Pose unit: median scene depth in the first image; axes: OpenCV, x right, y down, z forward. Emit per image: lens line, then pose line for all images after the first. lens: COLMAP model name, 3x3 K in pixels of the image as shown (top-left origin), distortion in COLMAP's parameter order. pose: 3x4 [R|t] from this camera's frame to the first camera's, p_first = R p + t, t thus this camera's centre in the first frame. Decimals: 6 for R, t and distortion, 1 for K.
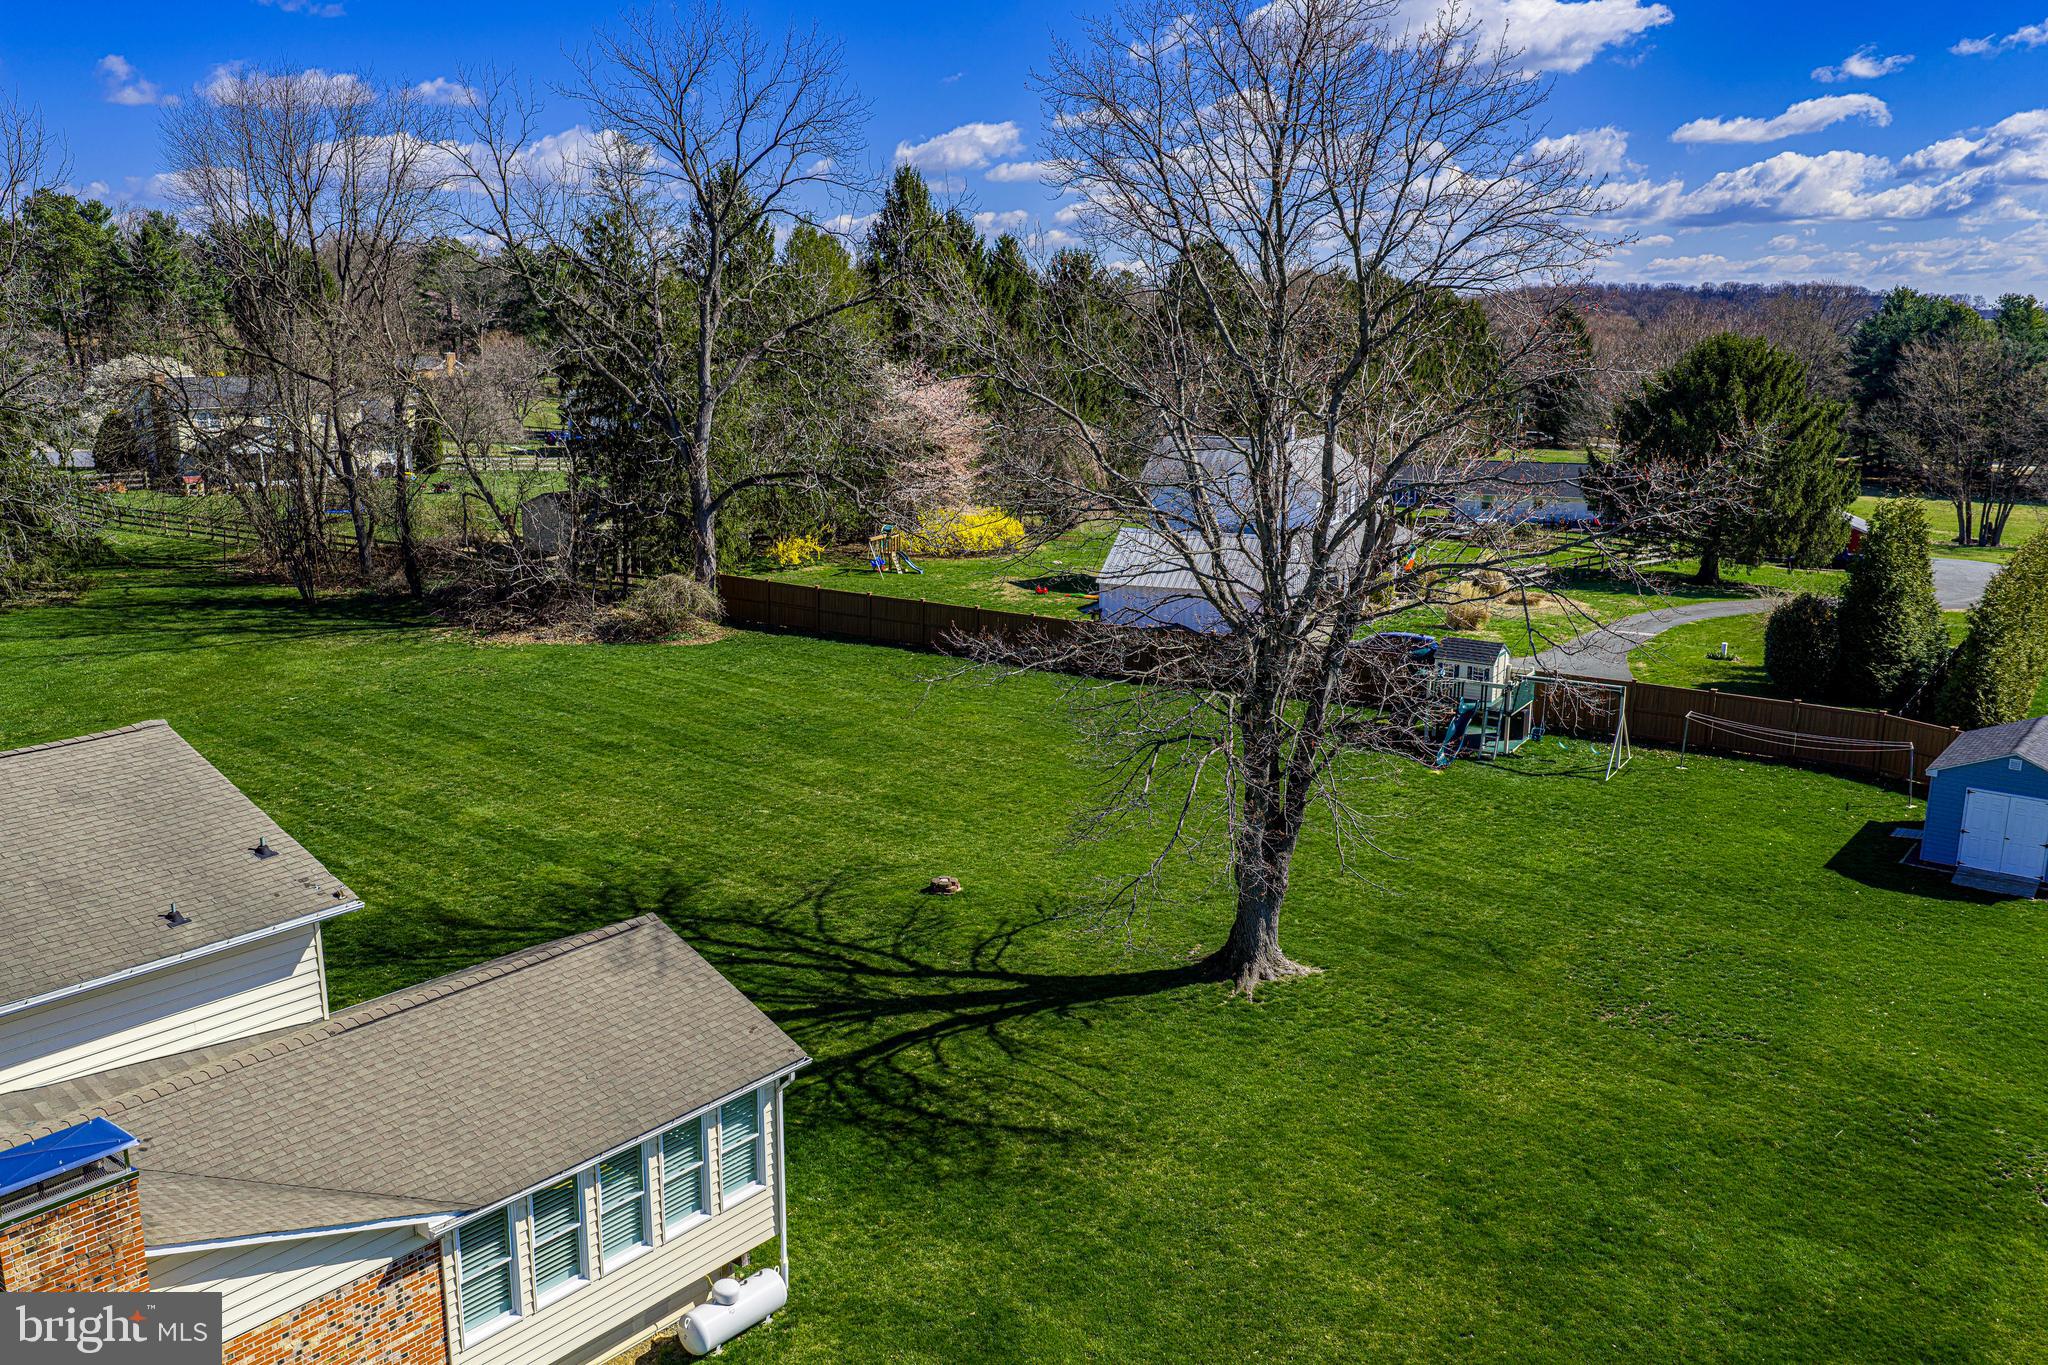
lens RADIAL K [[1786.2, 0, 1024.0], [0, 1786.2, 682.5], [0, 0, 1]] dist [0.031414, -0.062272]
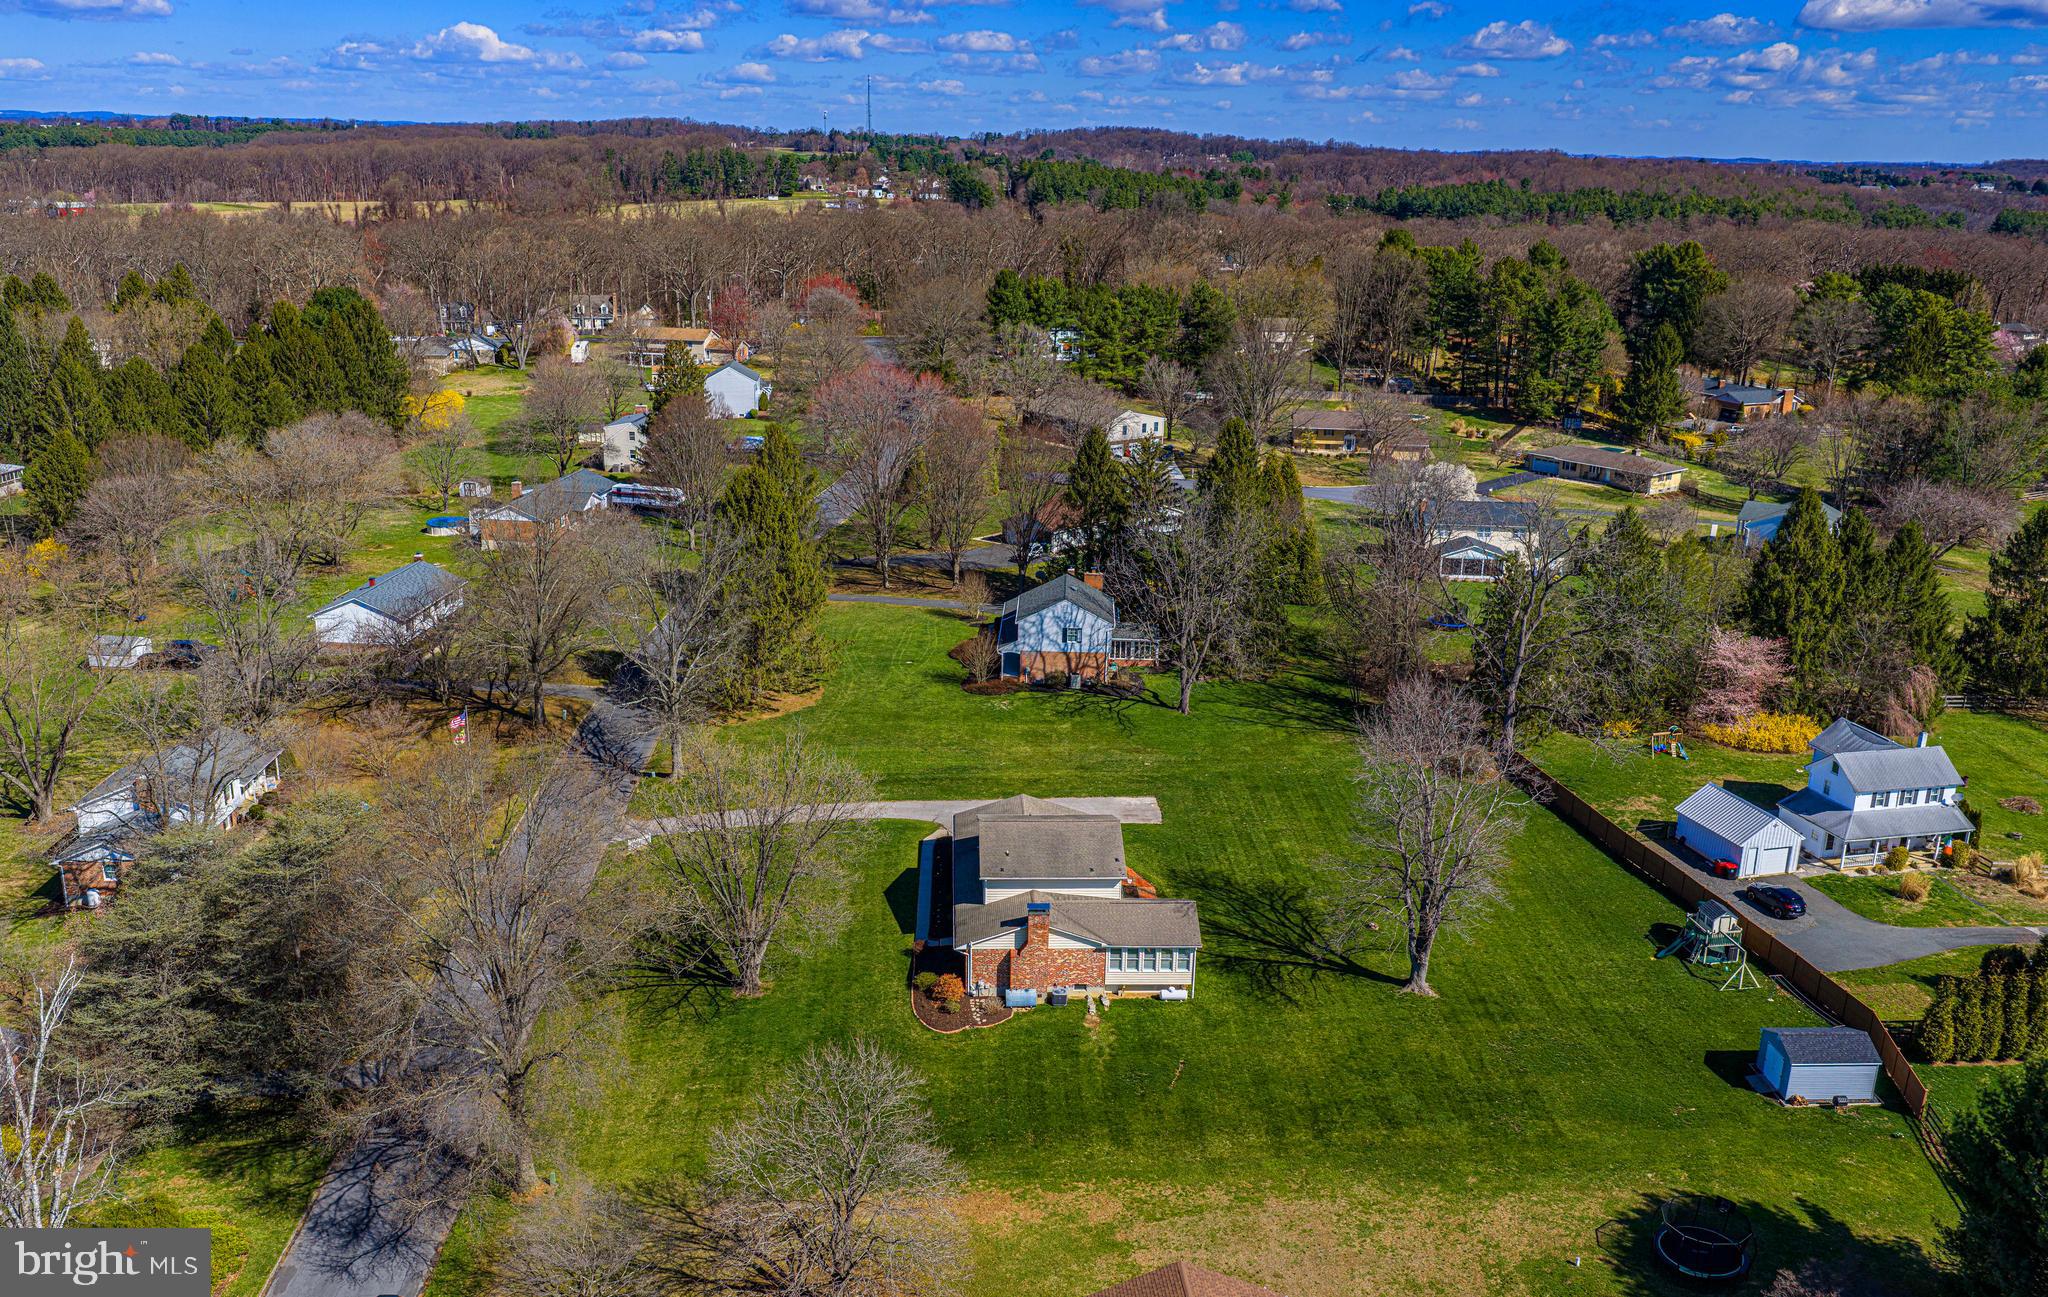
lens RADIAL K [[1956.0, 0, 1024.0], [0, 1956.0, 648.5], [0, 0, 1]] dist [-0.000967, -0.000022]
pose [[0.645099, 0.231694, -0.728124, 1.978119], [-0.190115, 0.971622, 0.140740, -0.733962], [0.740070, 0.047637, 0.670841, -1.716326]]
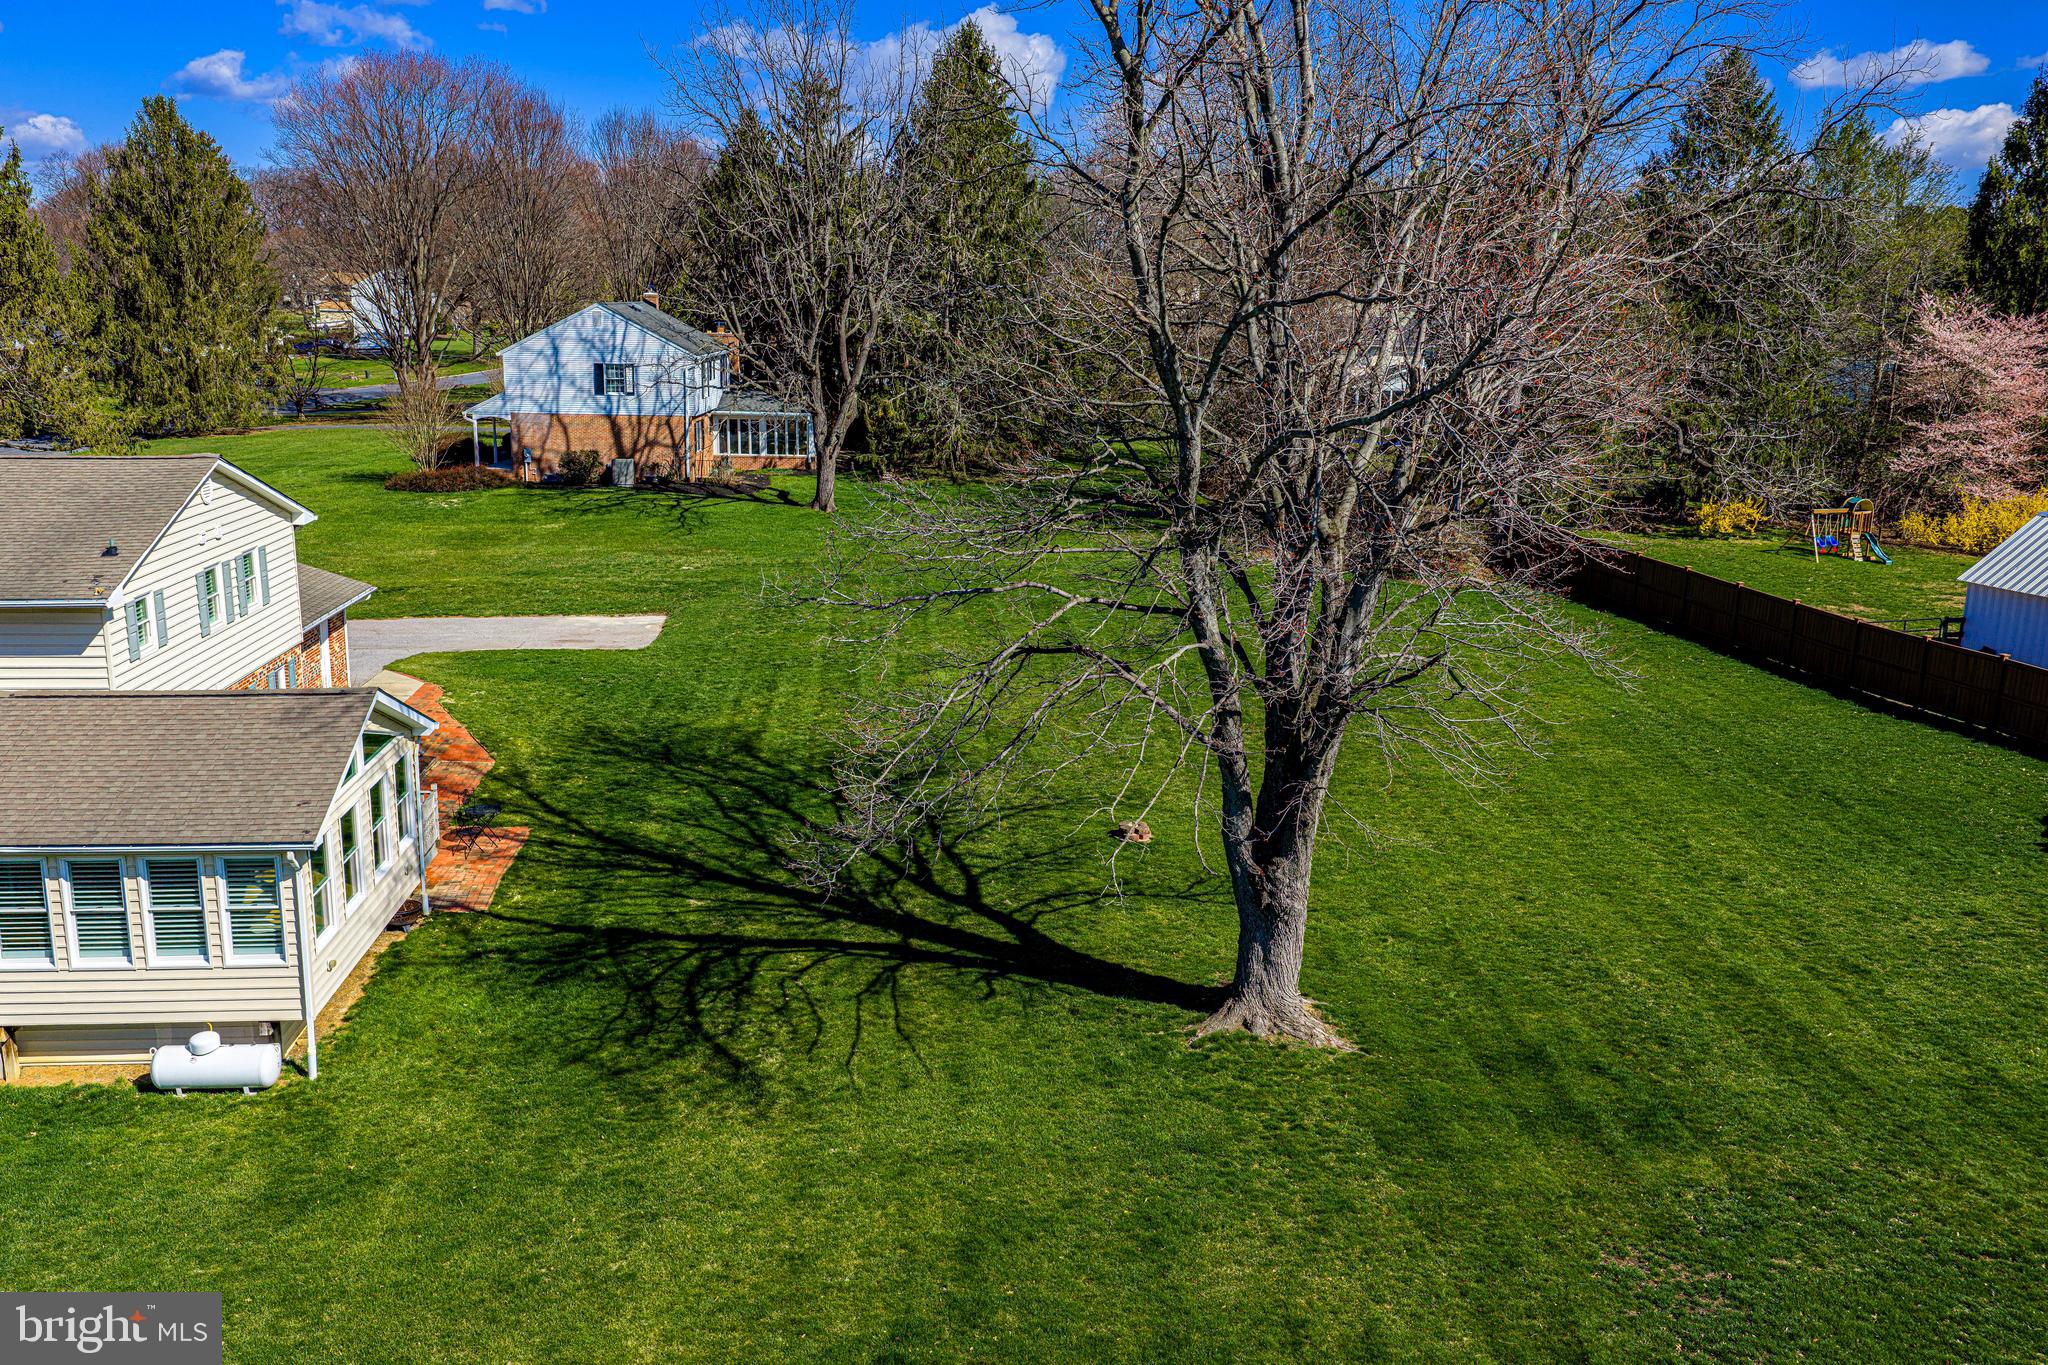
lens RADIAL K [[1786.2, 0, 1024.0], [0, 1786.2, 682.5], [0, 0, 1]] dist [0.031414, -0.062272]
pose [[0.661231, 0.169421, -0.730801, 0.578533], [-0.171896, 0.982463, 0.072232, -0.005979], [0.730223, 0.077860, 0.678758, 0.443681]]
